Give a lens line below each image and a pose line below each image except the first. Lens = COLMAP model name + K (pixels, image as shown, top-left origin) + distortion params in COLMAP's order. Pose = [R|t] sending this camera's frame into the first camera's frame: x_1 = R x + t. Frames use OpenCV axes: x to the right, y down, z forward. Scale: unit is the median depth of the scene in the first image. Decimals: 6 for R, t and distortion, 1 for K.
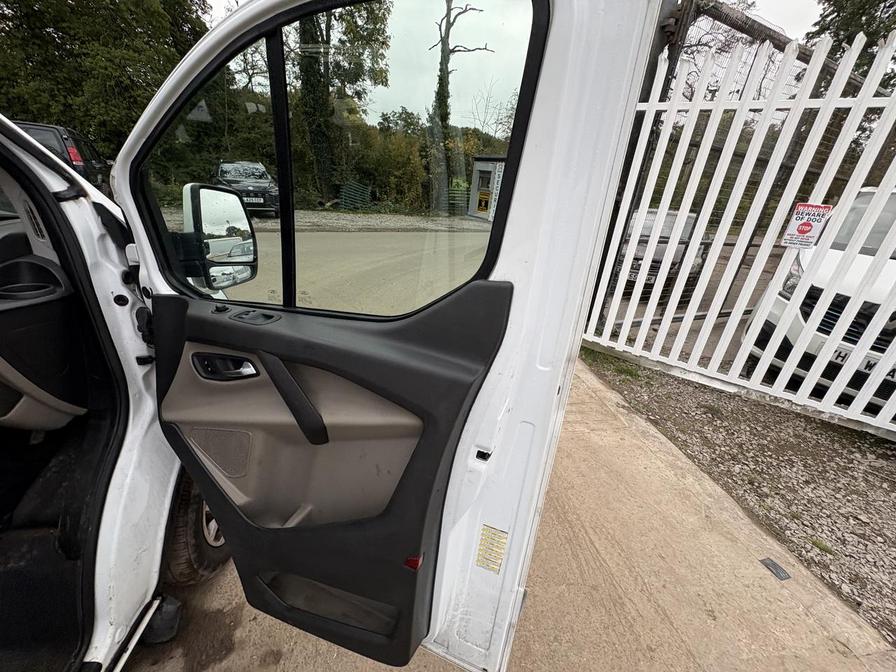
lens RADIAL K [[352.5, 0, 451.8], [0, 352.5, 333.9], [0, 0, 1]] dist [0.000142, 0.000024]
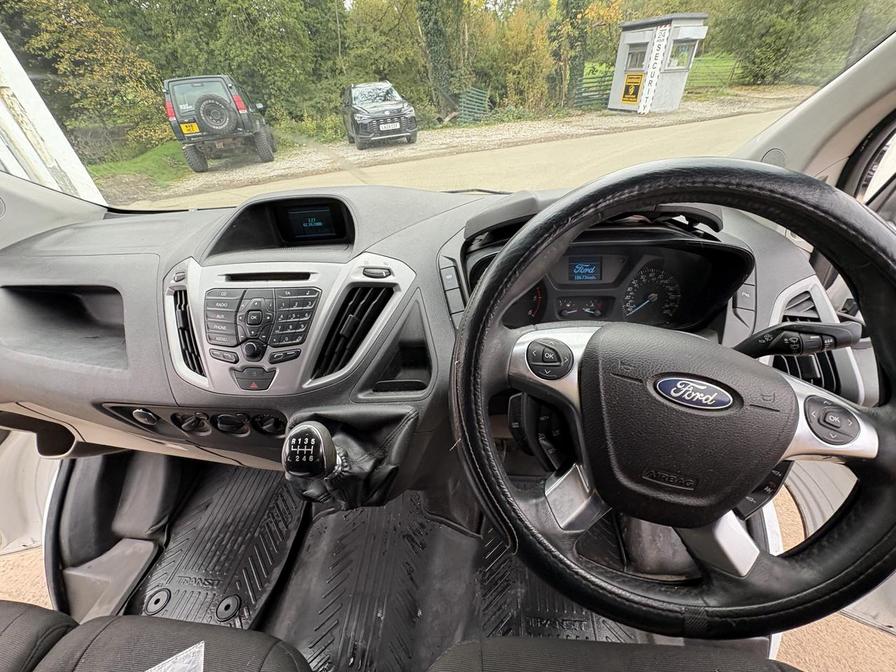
lens RADIAL K [[354.4, 0, 449.2], [0, 354.4, 335.9], [0, 0, 1]] dist [-0.000183, 0.000051]
pose [[0.964383, 0.013973, -0.264141, -0.097070], [0.044278, 0.975985, 0.213288, -0.014170], [0.260778, -0.217387, 0.940605, 0.007970]]
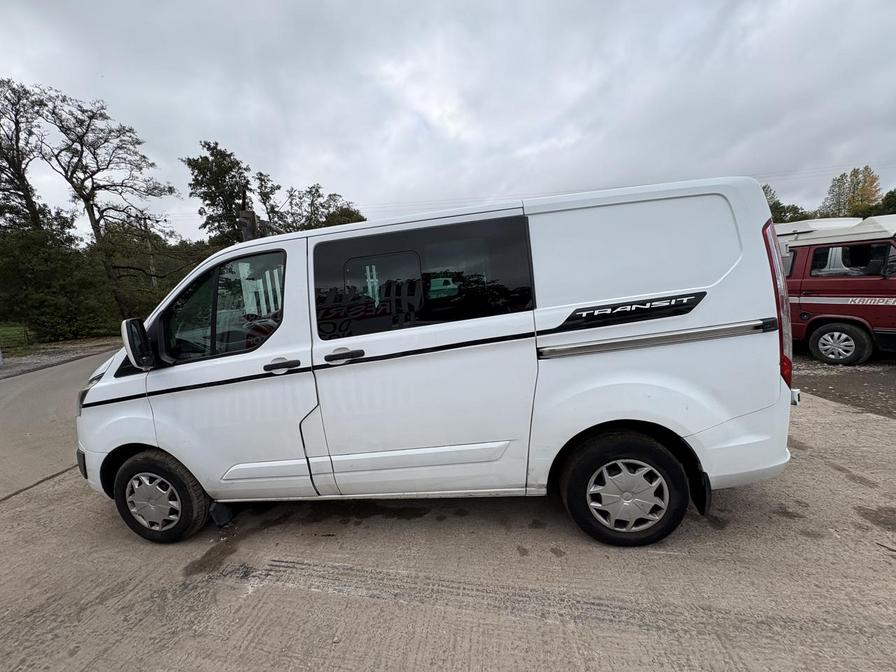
lens RADIAL K [[358.4, 0, 449.3], [0, 358.4, 334.2], [0, 0, 1]] dist [0.001049, 0.000568]
pose [[0.264138, -0.238541, 0.934521, -0.289911], [0.480700, 0.872572, 0.086861, 0.026443], [-0.836157, 0.426281, 0.345146, -0.119399]]
